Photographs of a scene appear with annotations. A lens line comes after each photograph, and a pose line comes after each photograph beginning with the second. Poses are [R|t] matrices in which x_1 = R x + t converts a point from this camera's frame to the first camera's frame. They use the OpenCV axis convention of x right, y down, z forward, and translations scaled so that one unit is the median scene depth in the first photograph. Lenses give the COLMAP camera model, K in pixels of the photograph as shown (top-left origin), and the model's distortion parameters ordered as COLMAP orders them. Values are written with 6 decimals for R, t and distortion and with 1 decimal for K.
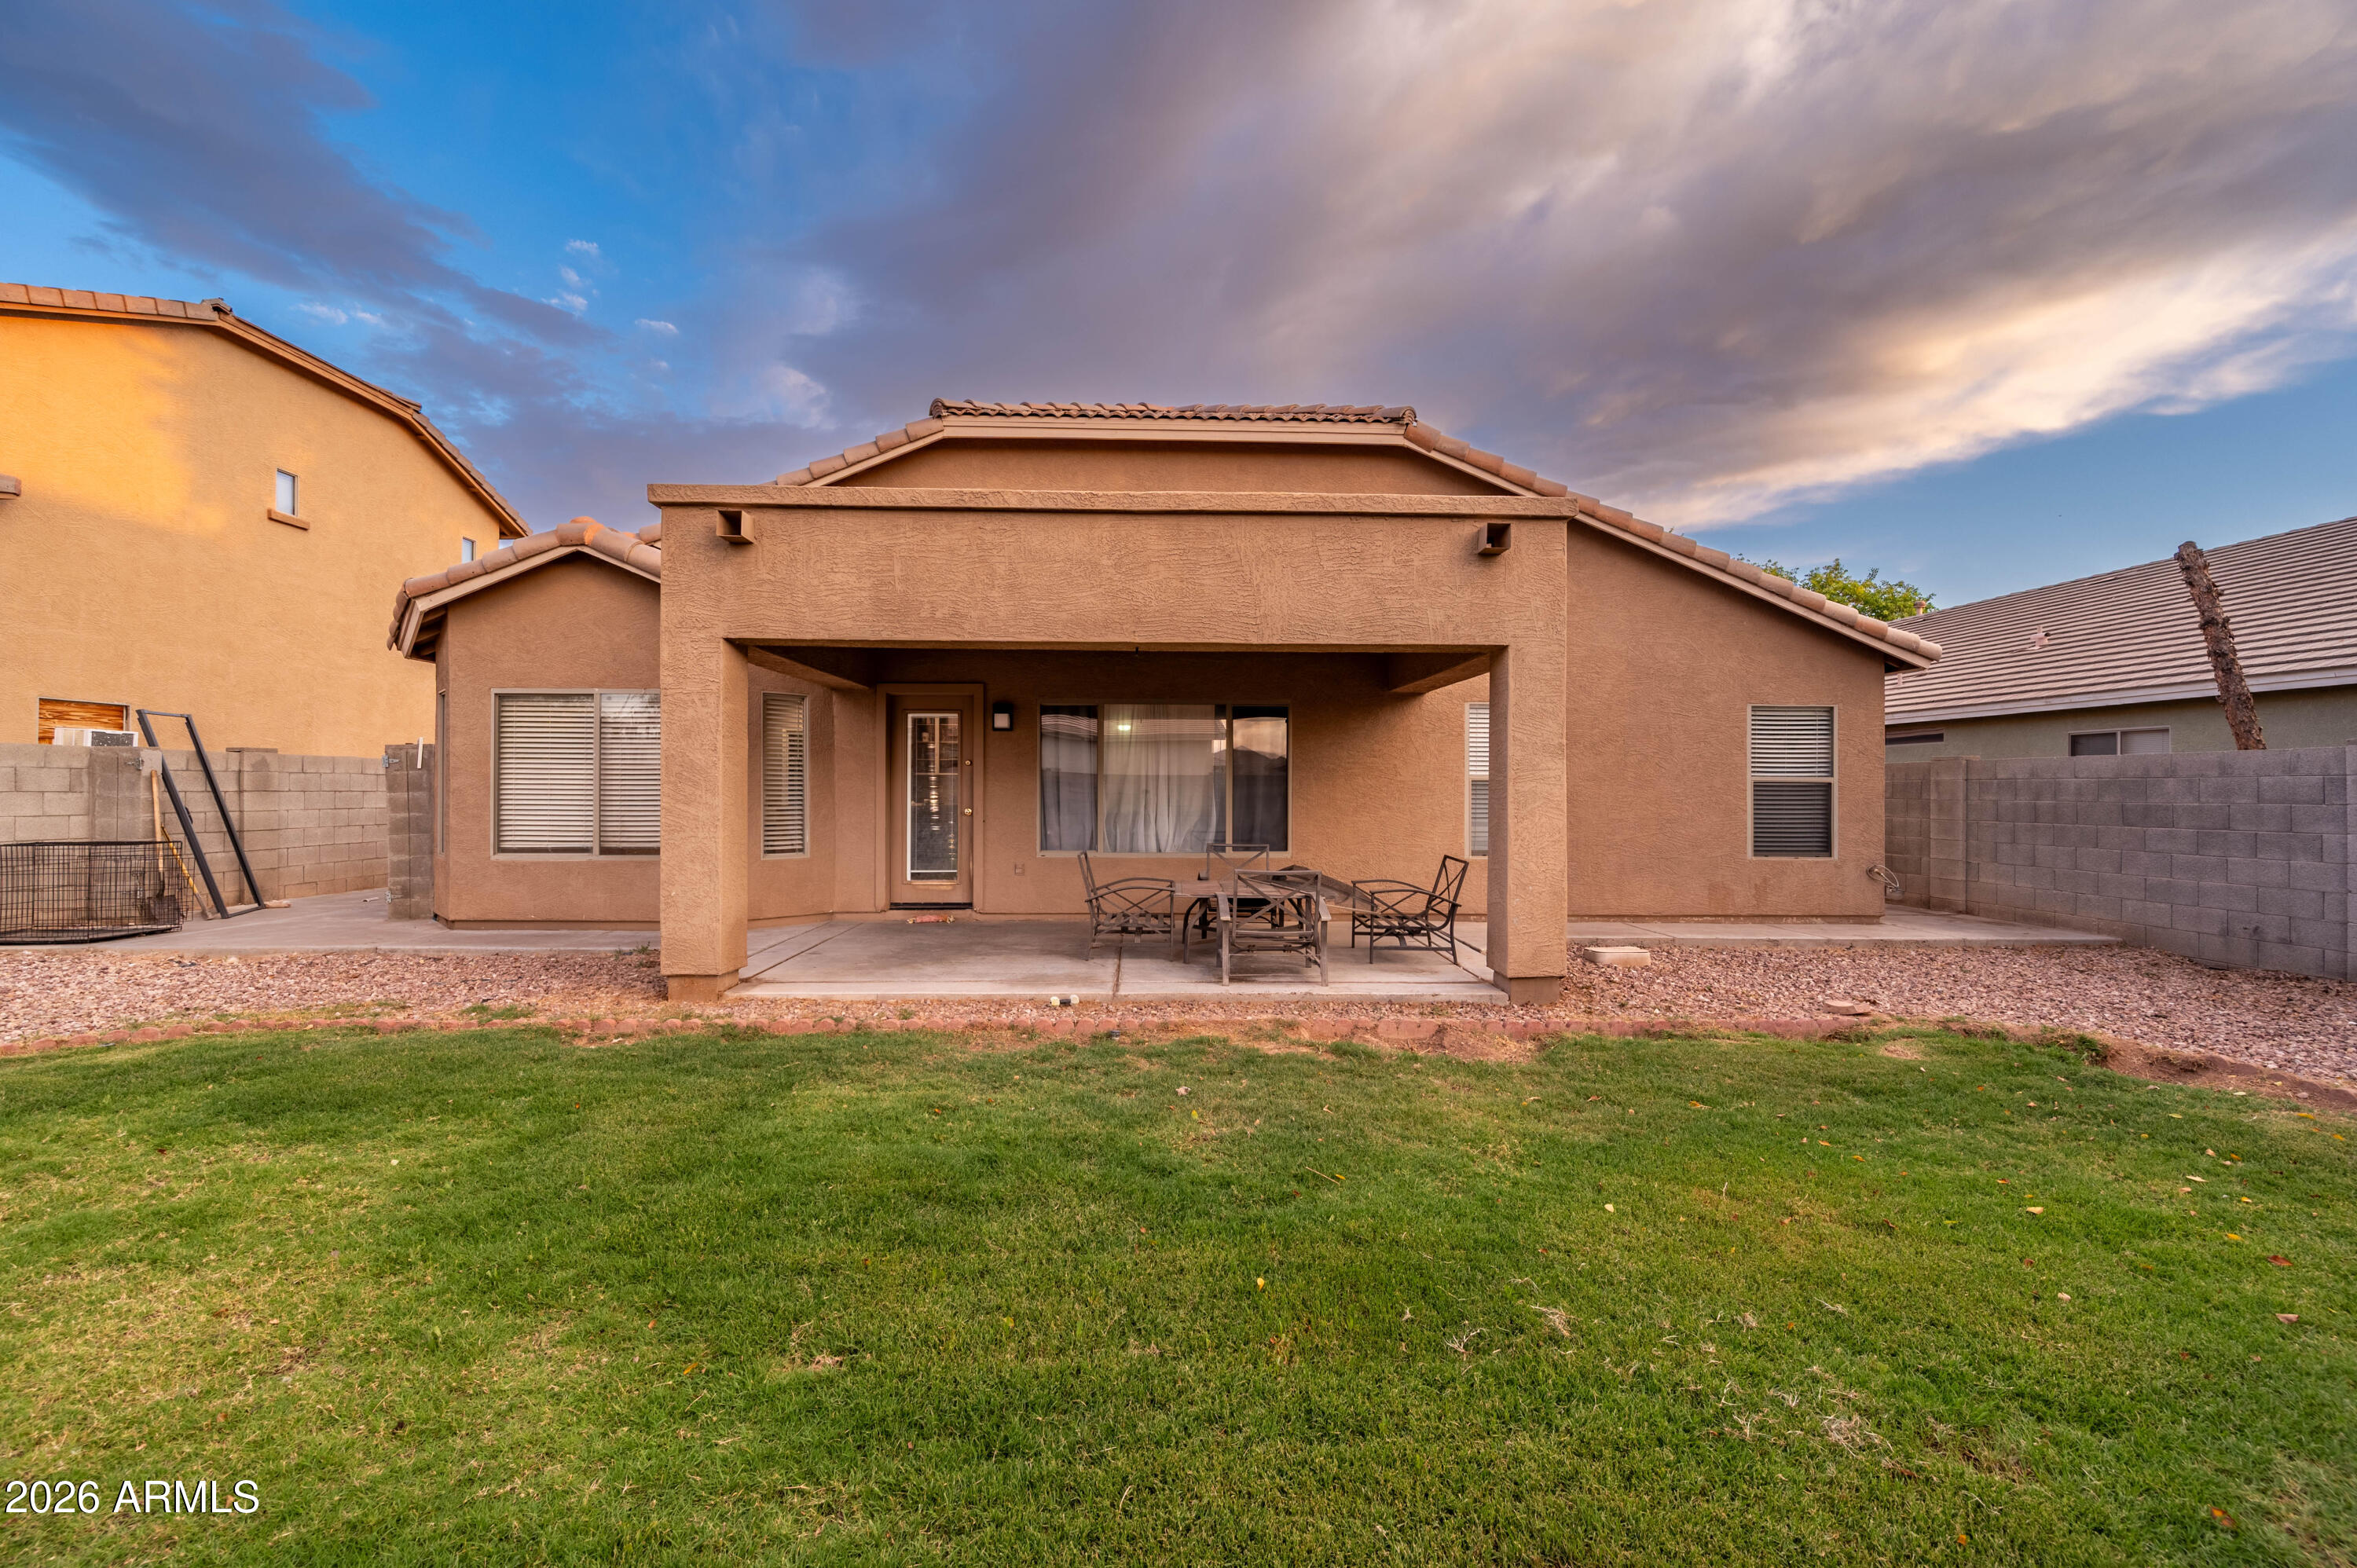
lens RADIAL K [[973.6, 0, 1178.8], [0, 973.6, 809.0], [0, 0, 1]] dist [-0.016648, -0.000080]
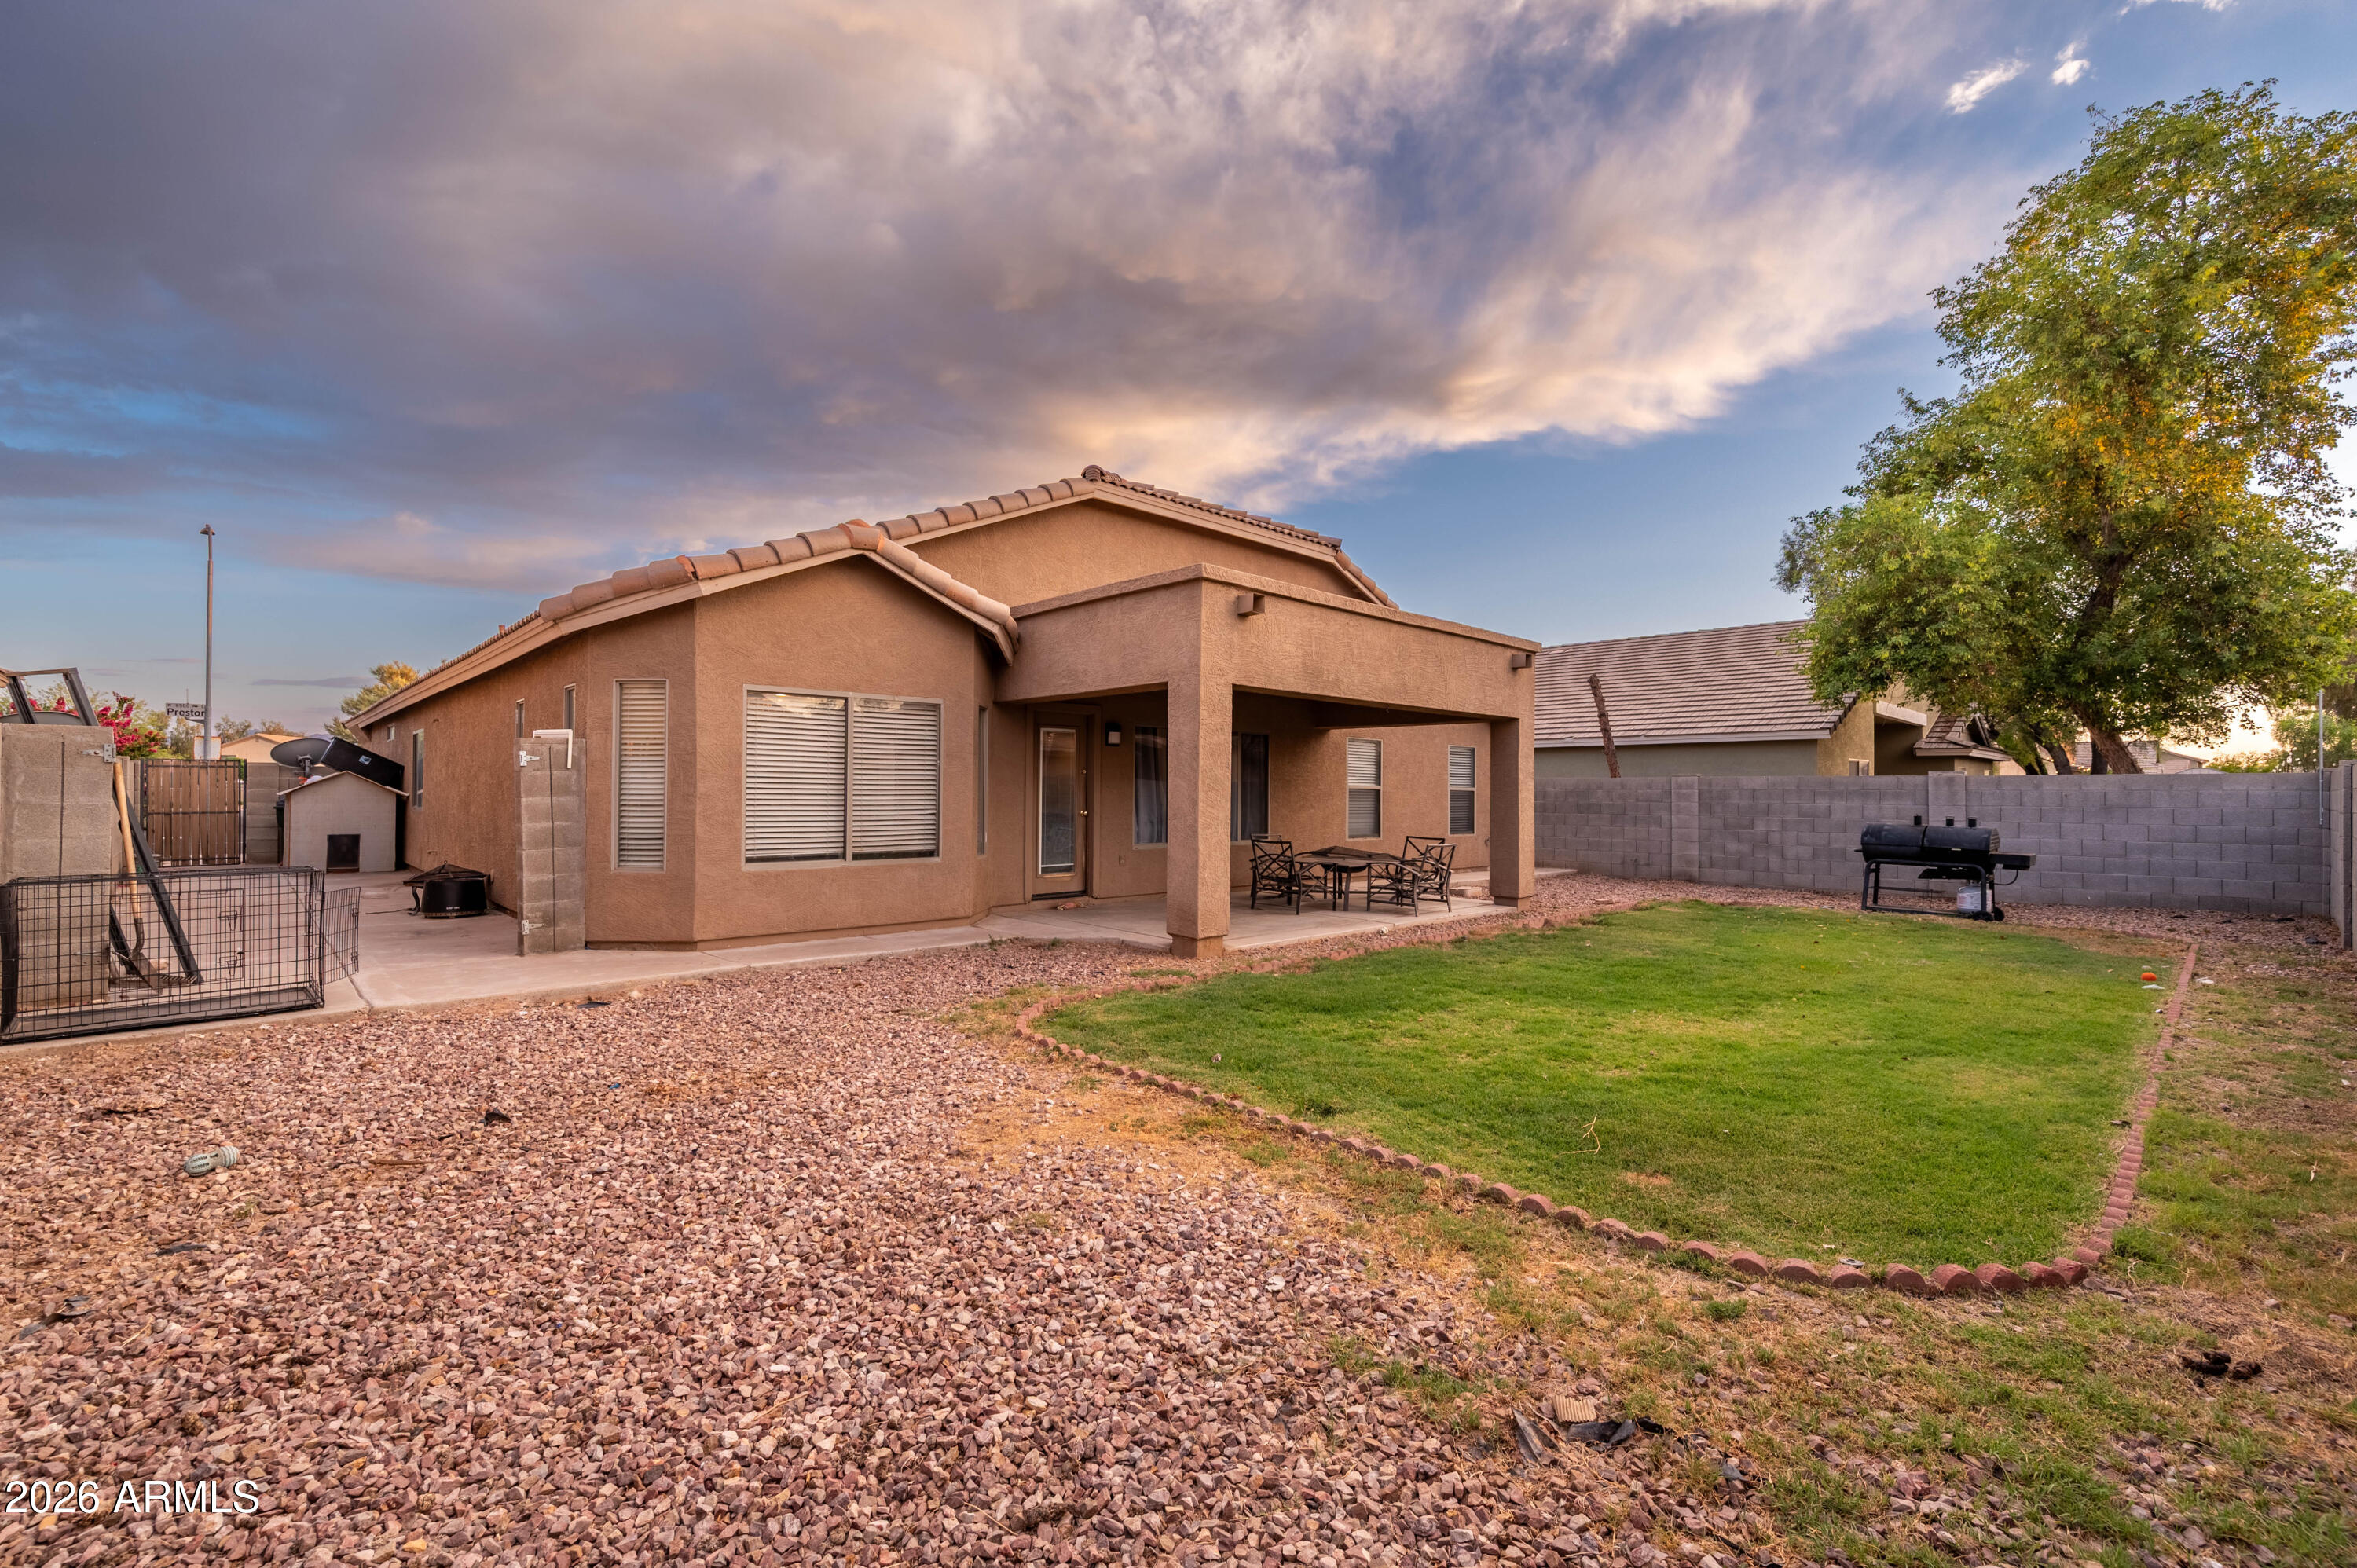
lens RADIAL K [[993.1, 0, 1178.5], [0, 993.1, 784.0], [0, 0, 1]] dist [0.000071, -0.000002]
pose [[0.750042, 0.009043, 0.661328, -1.016205], [0.004922, 0.999803, -0.019254, -0.009729], [-0.661372, 0.017696, 0.749850, 0.023358]]
